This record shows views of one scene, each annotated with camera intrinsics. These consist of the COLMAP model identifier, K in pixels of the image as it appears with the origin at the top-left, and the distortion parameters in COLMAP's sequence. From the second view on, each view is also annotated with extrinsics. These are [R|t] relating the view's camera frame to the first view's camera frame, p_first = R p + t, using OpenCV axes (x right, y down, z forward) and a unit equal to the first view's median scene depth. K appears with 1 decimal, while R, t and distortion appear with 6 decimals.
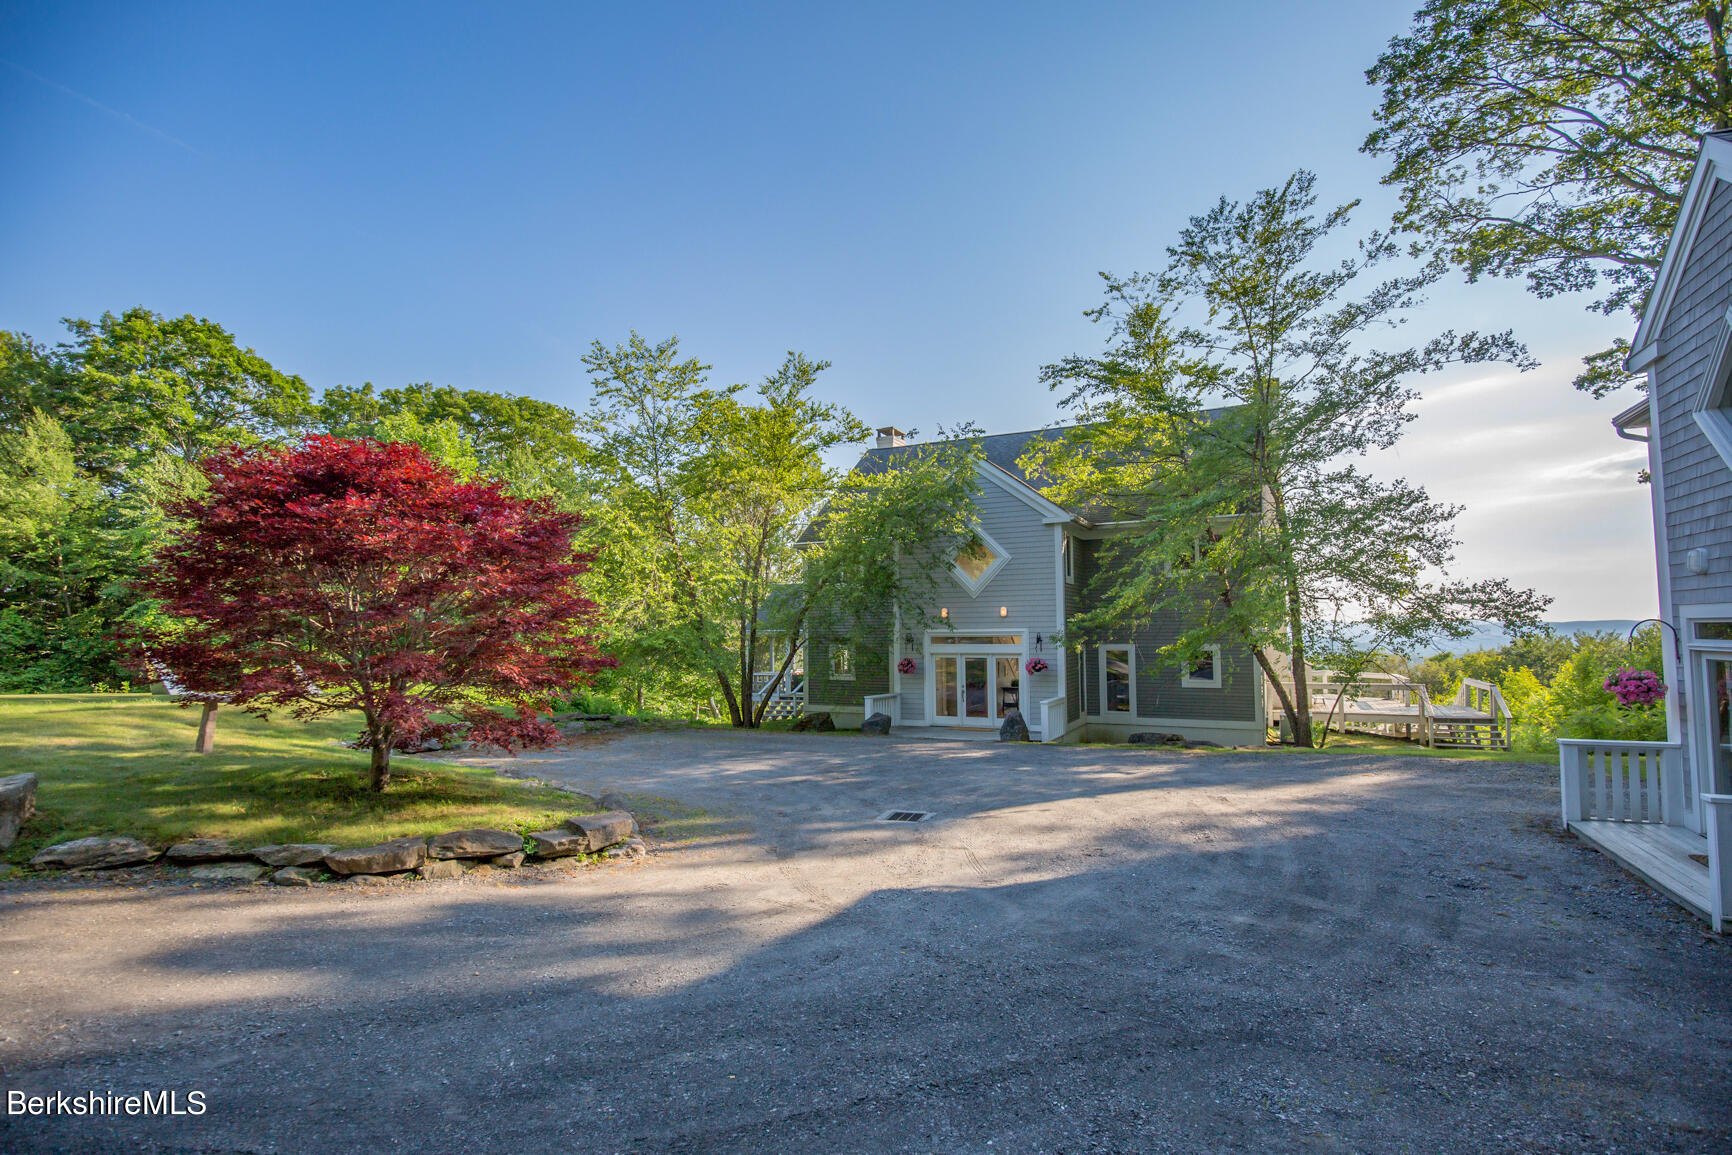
lens RADIAL K [[799.0, 0, 873.6], [0, 799.0, 584.4], [0, 0, 1]] dist [-0.014179, -0.000022]
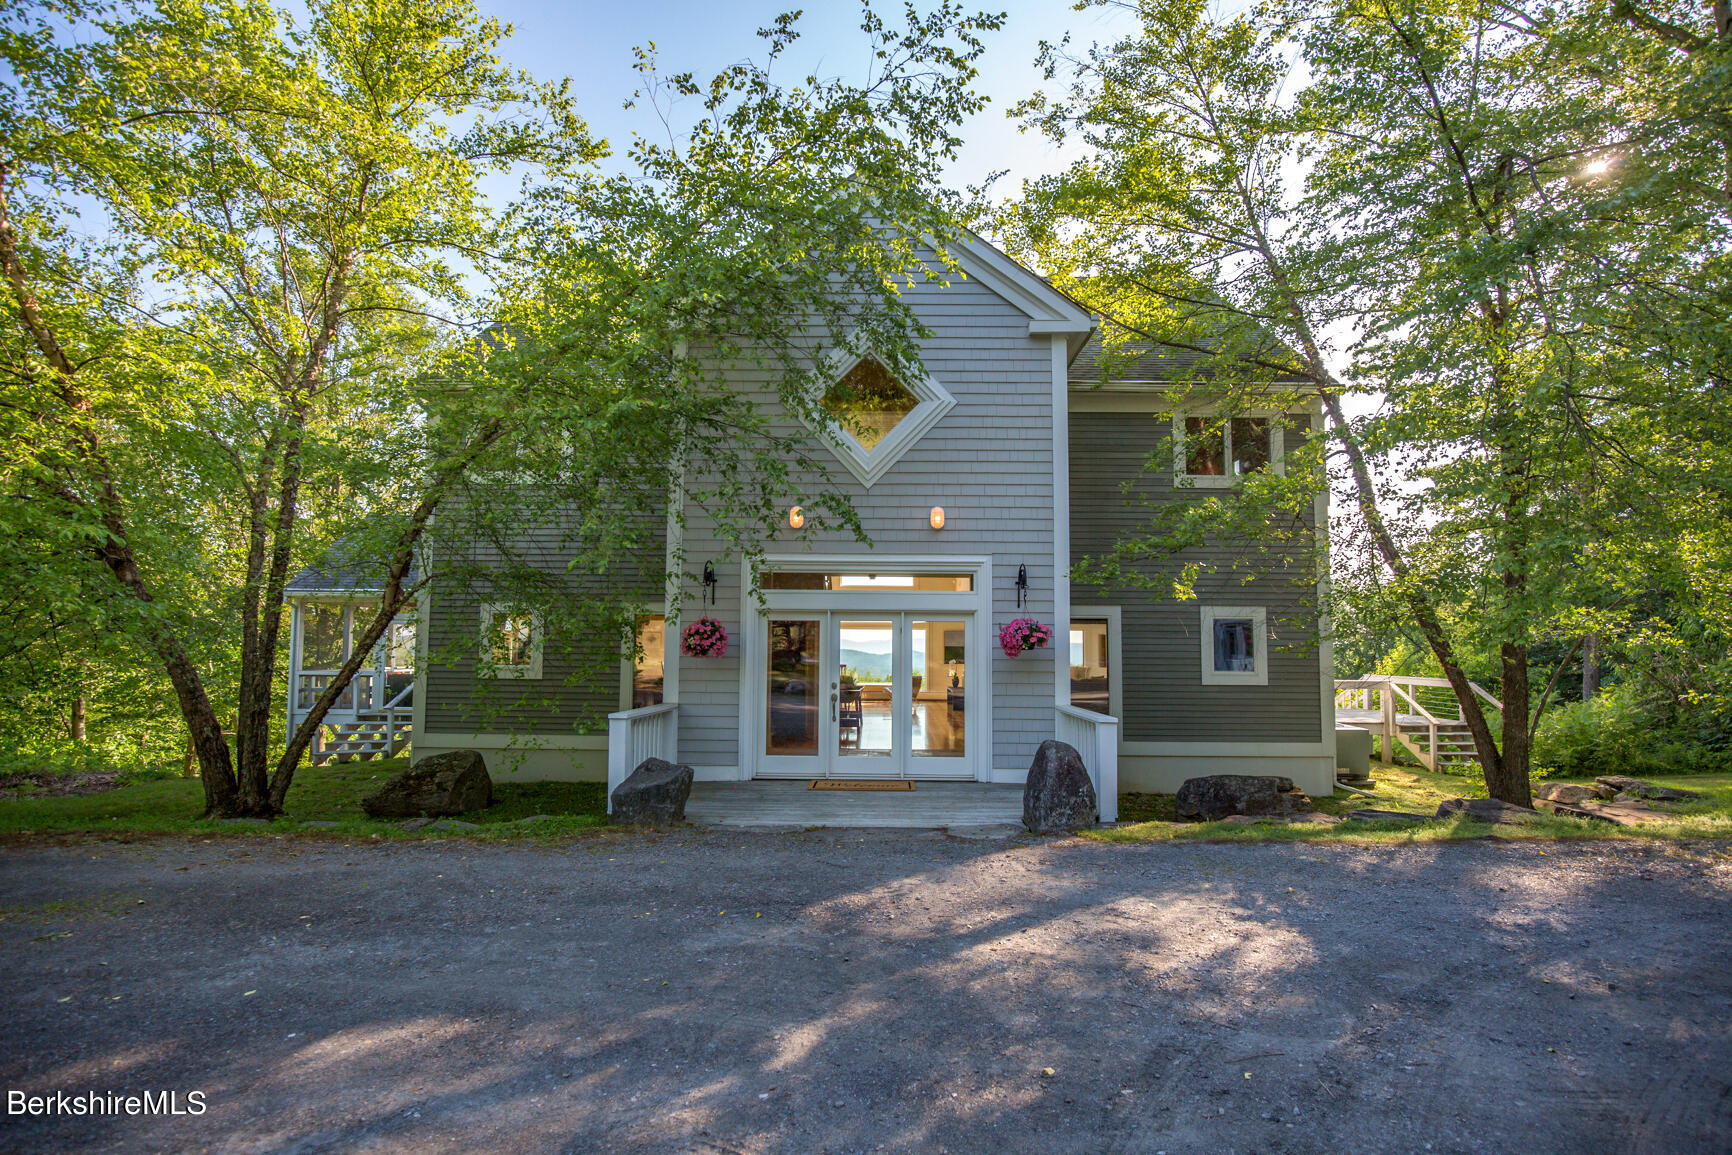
lens RADIAL K [[799.0, 0, 873.6], [0, 799.0, 584.4], [0, 0, 1]] dist [-0.014179, -0.000022]
pose [[0.904480, 0.047017, 0.423918, -0.049964], [-0.041461, 0.998891, -0.022324, 0.071205], [-0.424497, 0.002615, 0.905426, 0.521968]]
